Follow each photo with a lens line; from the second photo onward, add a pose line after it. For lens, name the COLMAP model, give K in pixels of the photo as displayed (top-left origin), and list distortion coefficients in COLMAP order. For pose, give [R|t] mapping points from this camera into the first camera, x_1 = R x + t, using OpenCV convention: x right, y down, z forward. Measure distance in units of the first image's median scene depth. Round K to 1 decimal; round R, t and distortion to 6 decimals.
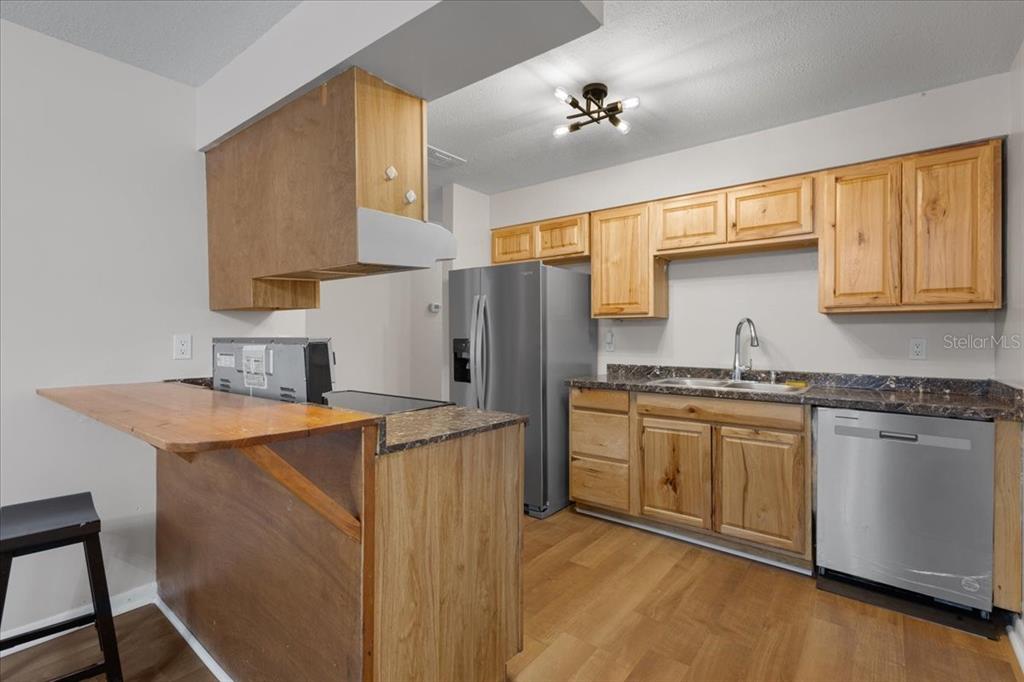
lens RADIAL K [[472.8, 0, 520.1], [0, 472.8, 336.2], [0, 0, 1]] dist [0.010341, -0.004963]
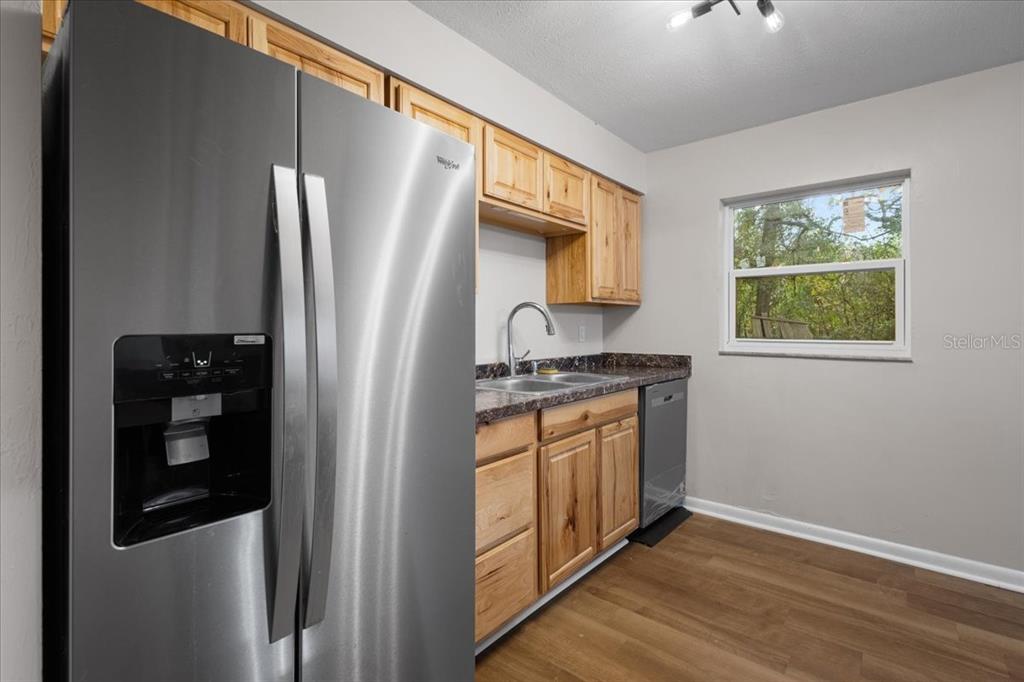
lens RADIAL K [[472.8, 0, 495.8], [0, 472.8, 328.6], [0, 0, 1]] dist [0.010341, -0.004963]
pose [[0.056511, -0.008736, 0.998364, -0.456215], [0.001896, 0.999961, 0.008643, 0.001349], [-0.998400, 0.001405, 0.056525, 1.153099]]
